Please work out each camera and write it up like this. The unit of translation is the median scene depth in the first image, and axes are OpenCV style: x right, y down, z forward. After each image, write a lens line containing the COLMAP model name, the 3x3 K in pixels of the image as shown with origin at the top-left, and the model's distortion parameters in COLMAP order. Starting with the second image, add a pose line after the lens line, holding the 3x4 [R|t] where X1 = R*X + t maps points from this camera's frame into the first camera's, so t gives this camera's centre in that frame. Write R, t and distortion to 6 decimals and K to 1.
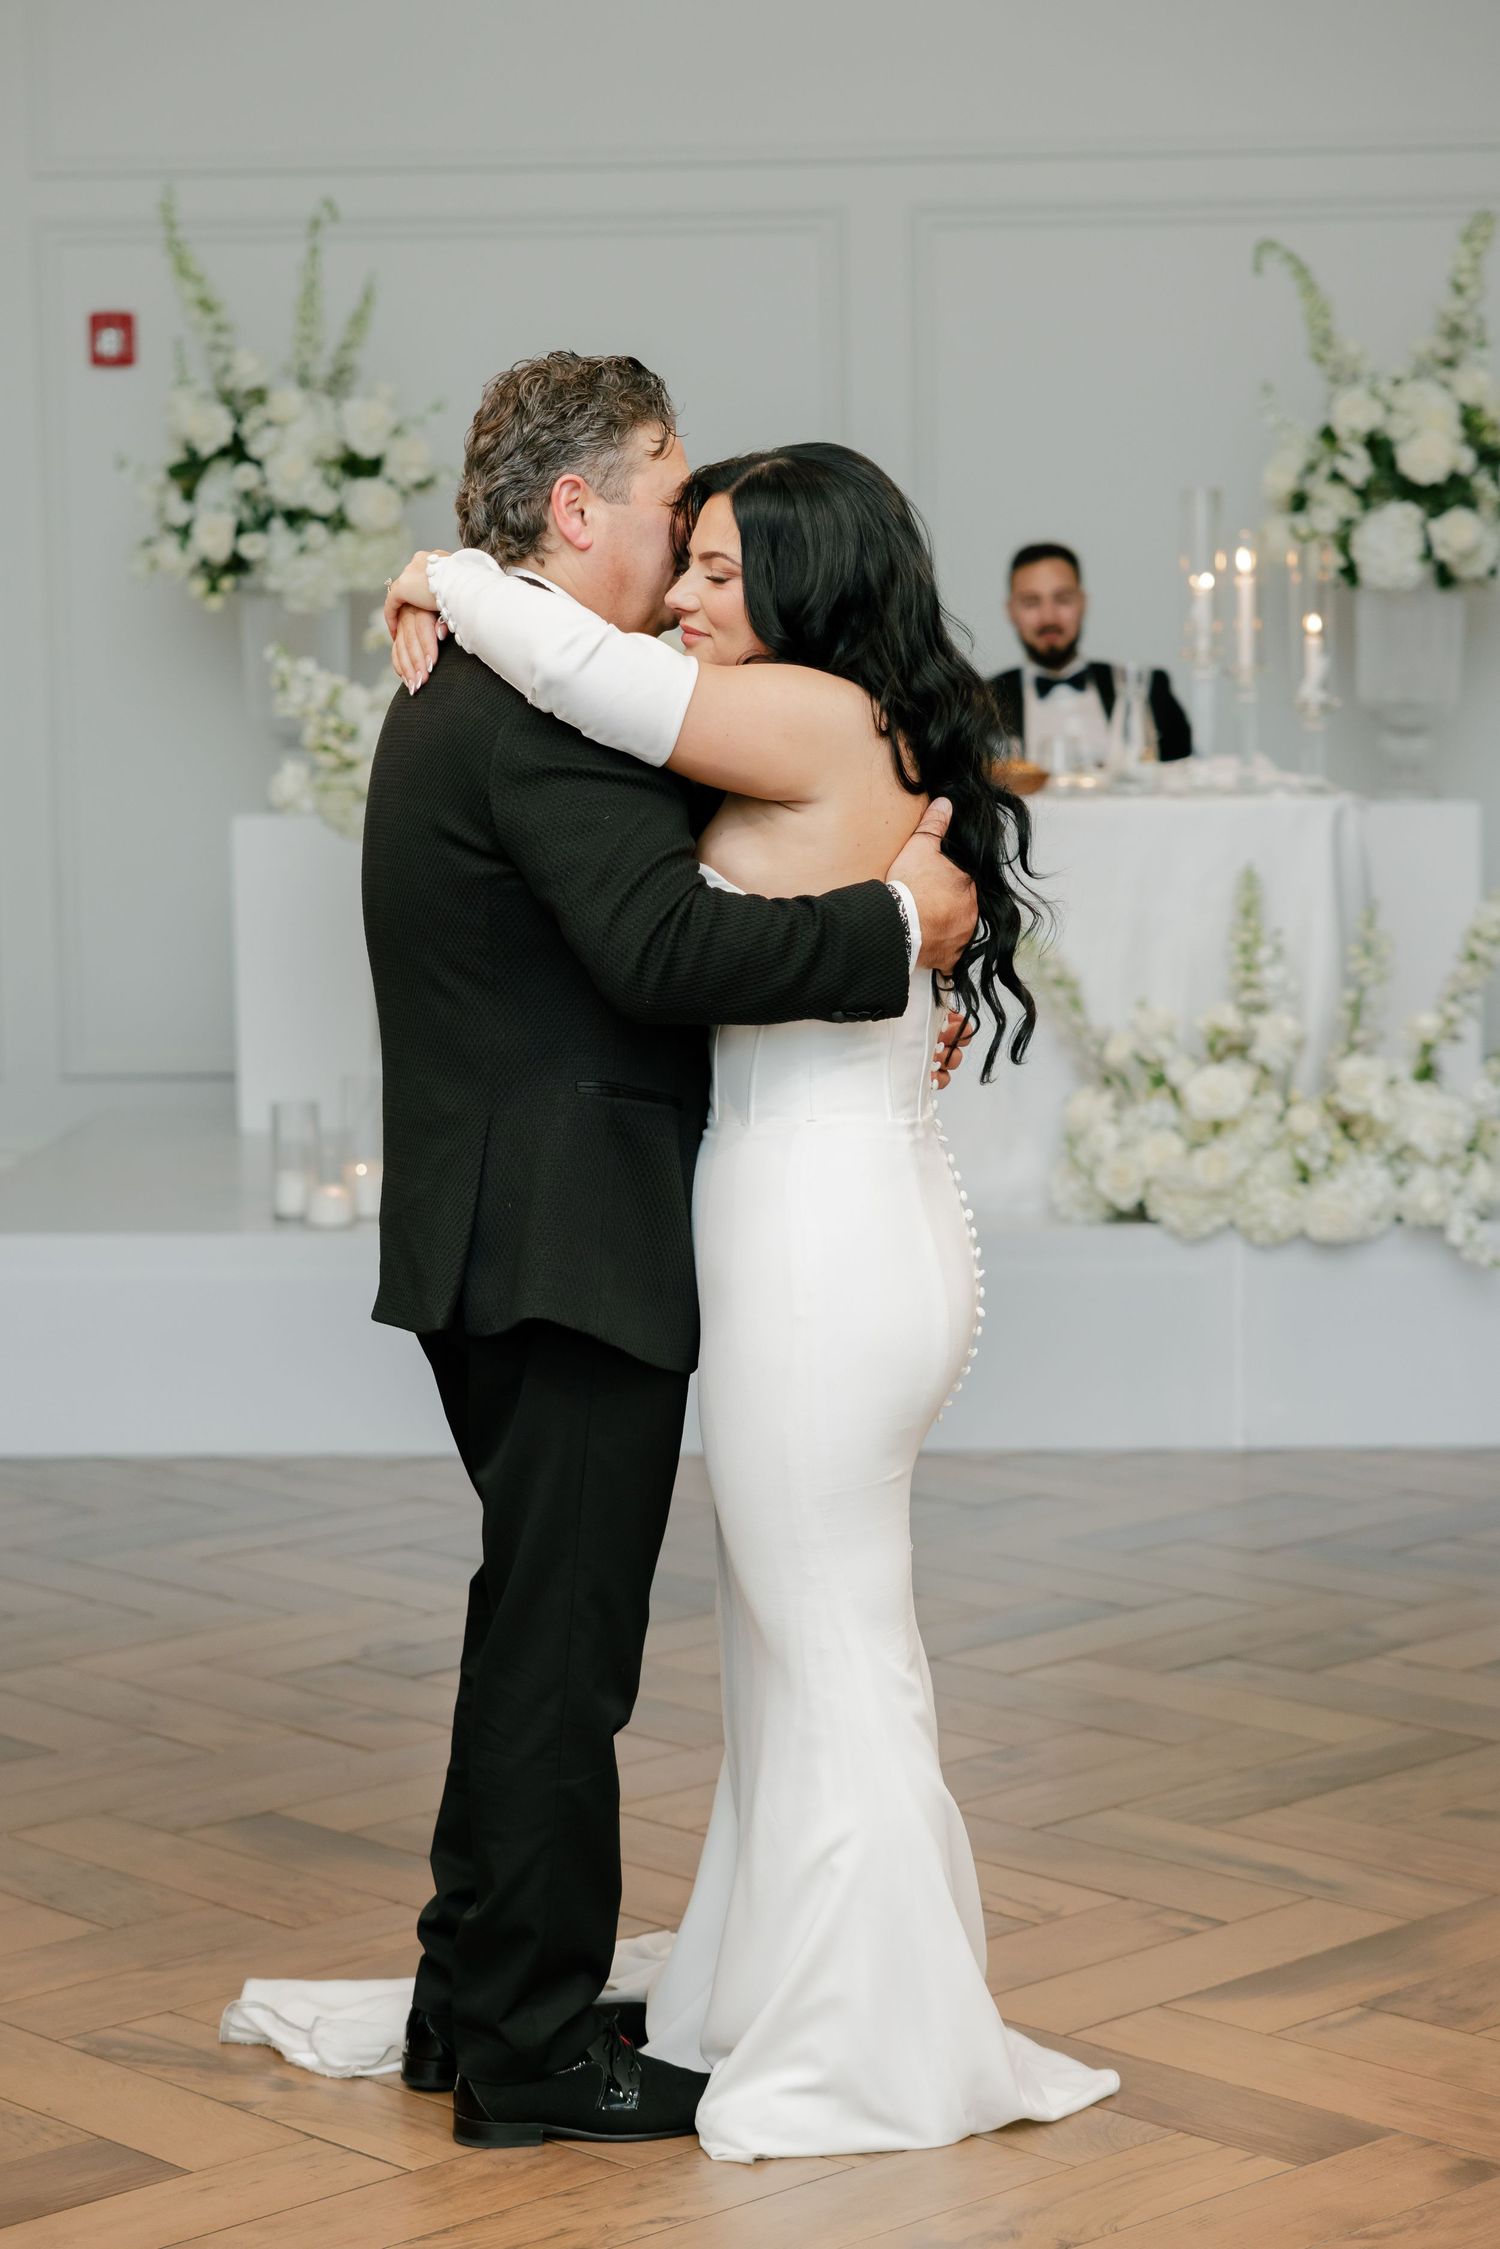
lens RADIAL K [[4058.2, 0, 750.3], [0, 4058.2, 1102.5], [0, 0, 1]] dist [0.044970, 0.000000]
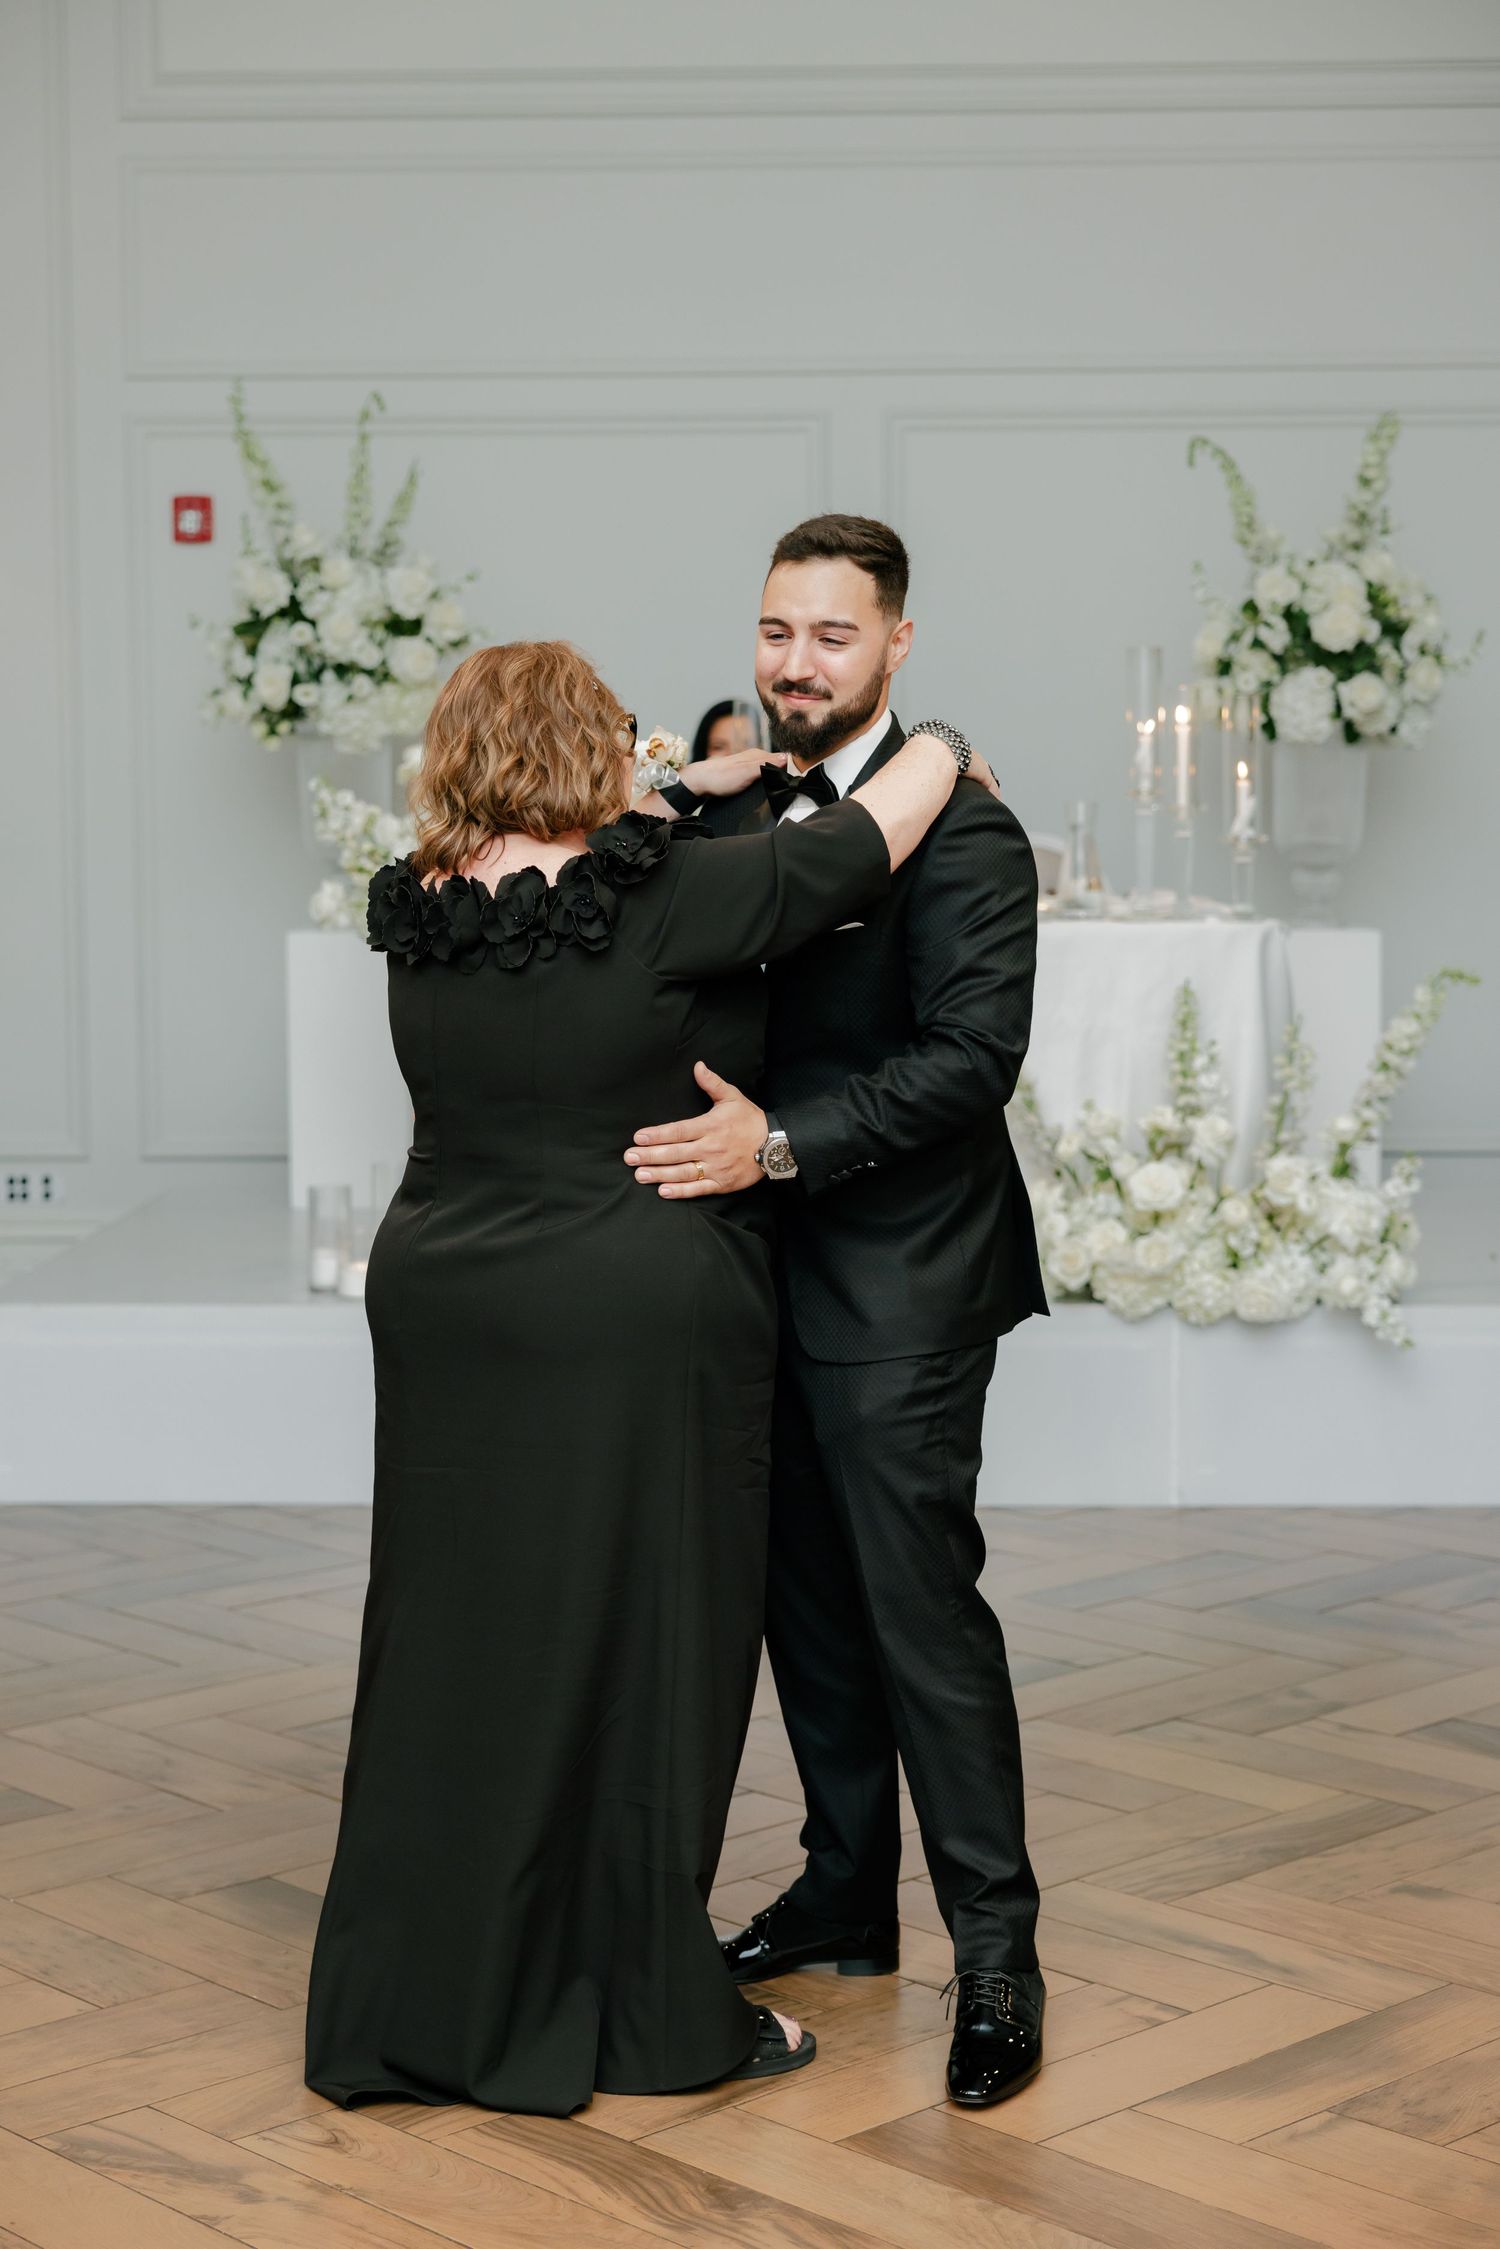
lens RADIAL K [[3320.1, 0, 757.1], [0, 3320.1, 1117.9], [0, 0, 1]] dist [0.022267, 0.000000]
pose [[0.999945, 0.009621, 0.004253, 0.001238], [-0.009546, 0.999804, -0.017364, -0.004273], [-0.004419, 0.017322, 0.999840, 0.088013]]
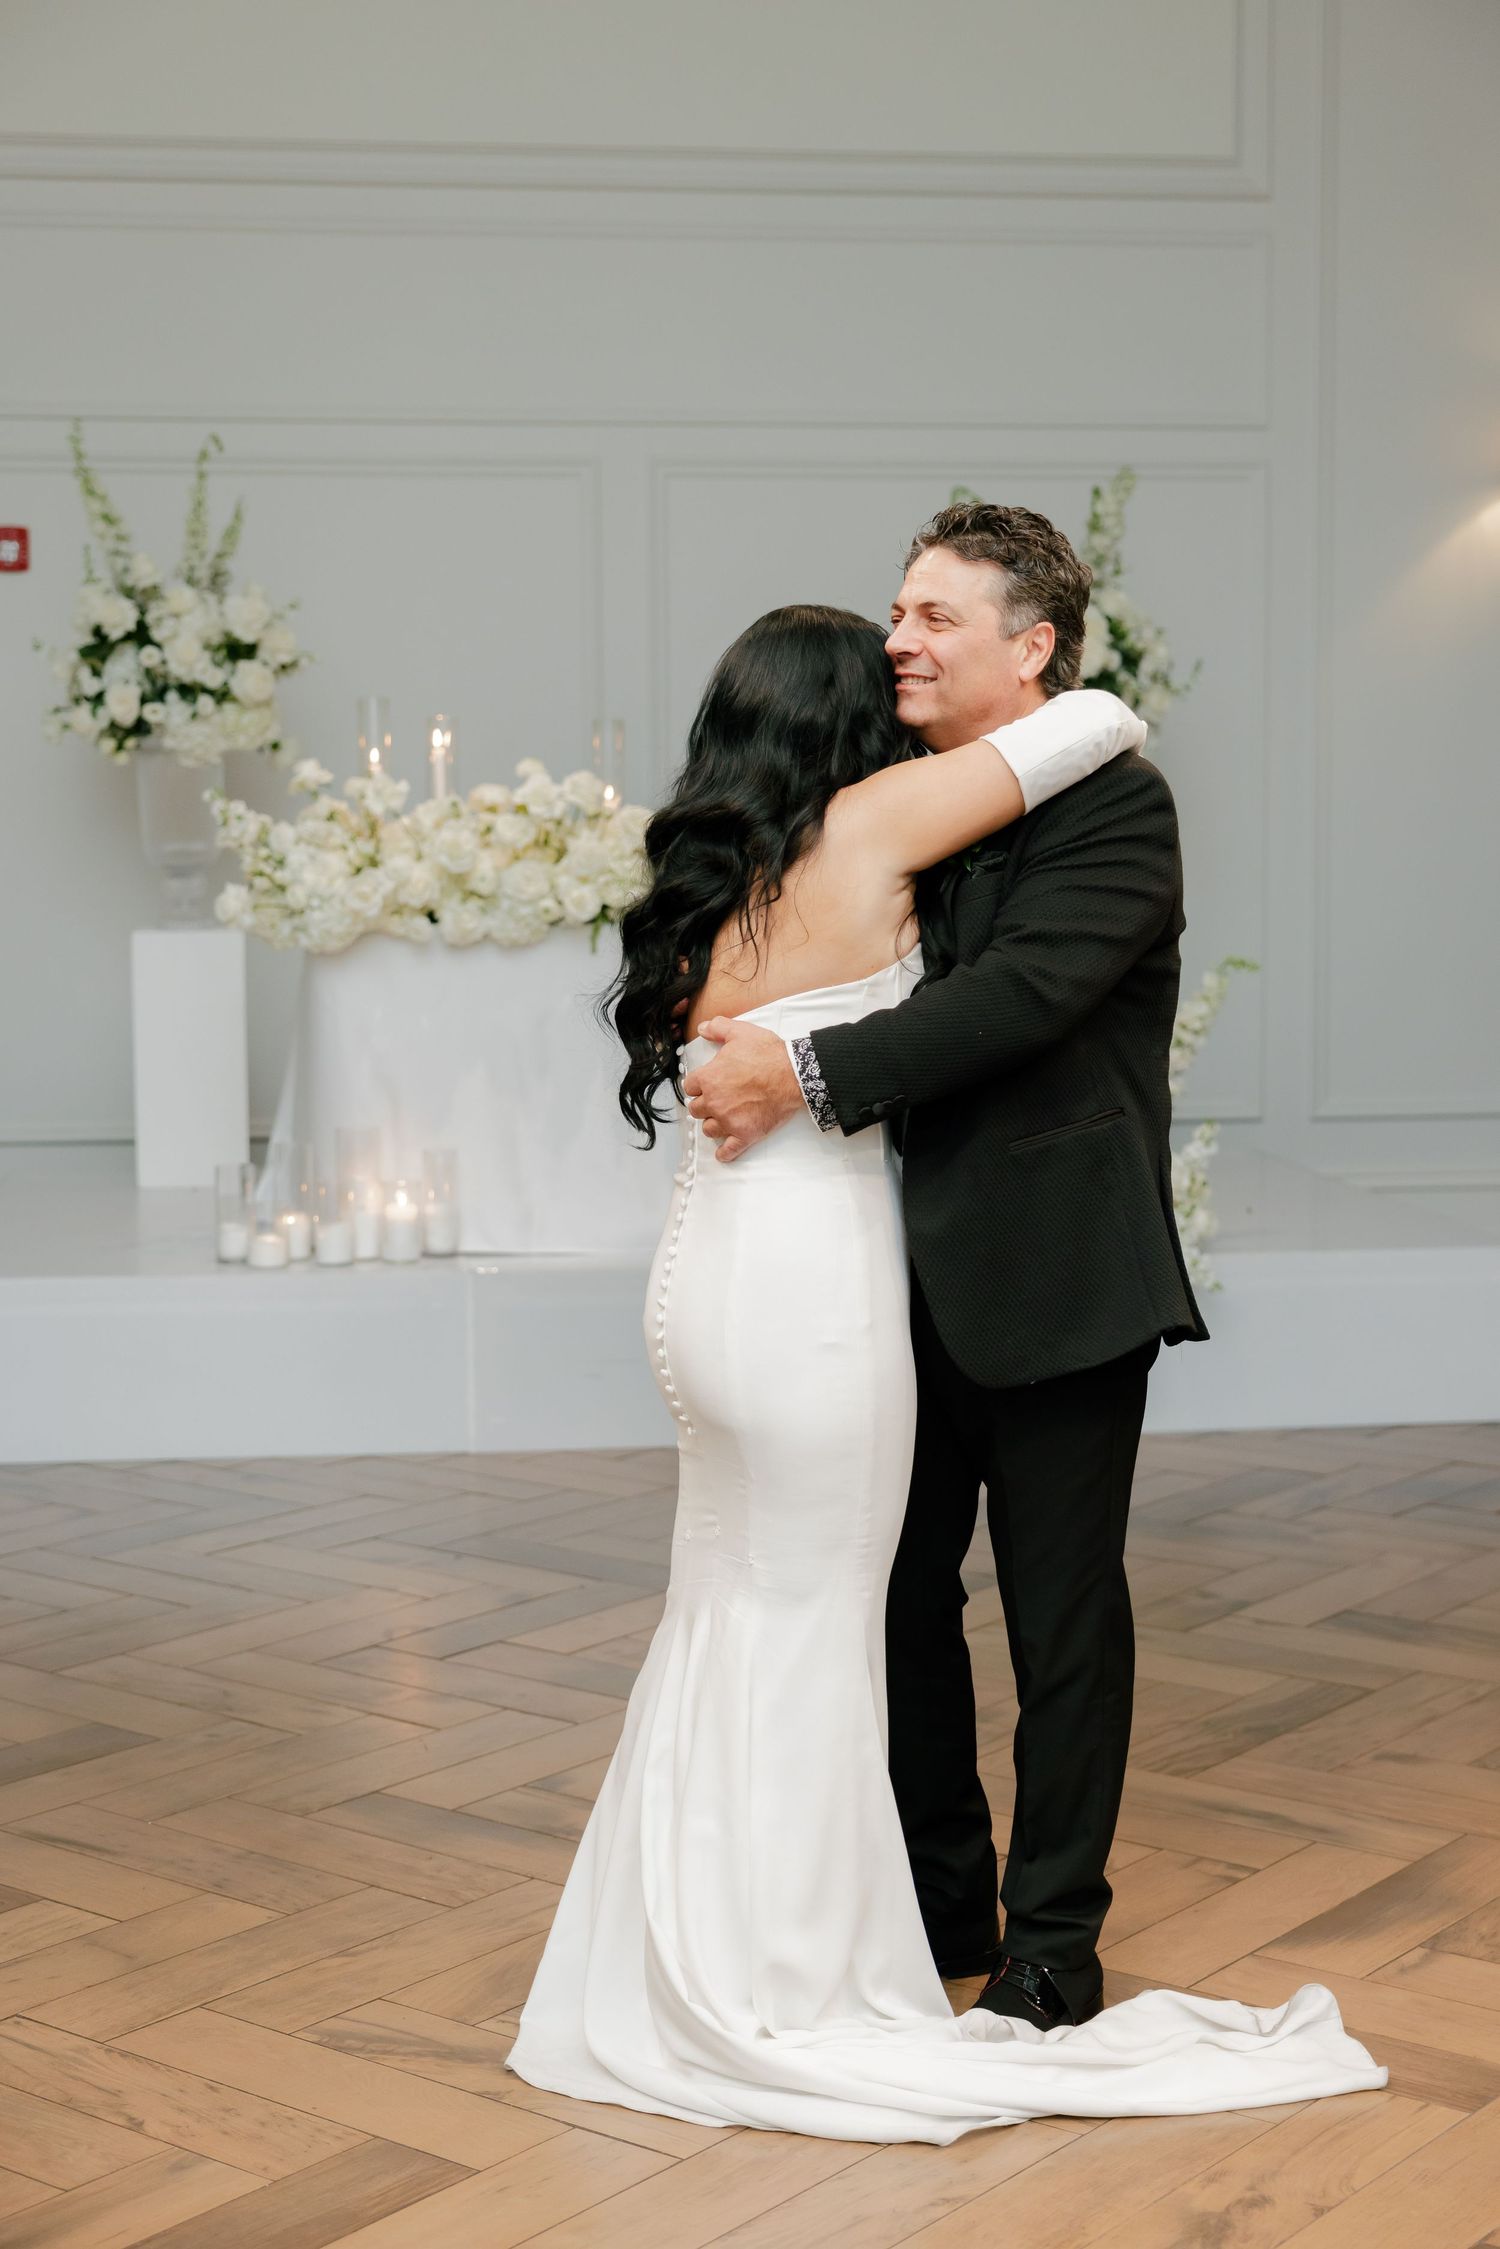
lens RADIAL K [[3011.9, 0, 791.3], [0, 3011.9, 1094.5], [0, 0, 1]] dist [0.013366, 0.000000]
pose [[0.990035, -0.003962, 0.140768, -0.075244], [0.006779, 0.999786, -0.019538, -0.002490], [-0.140660, 0.020297, 0.989850, 0.087554]]
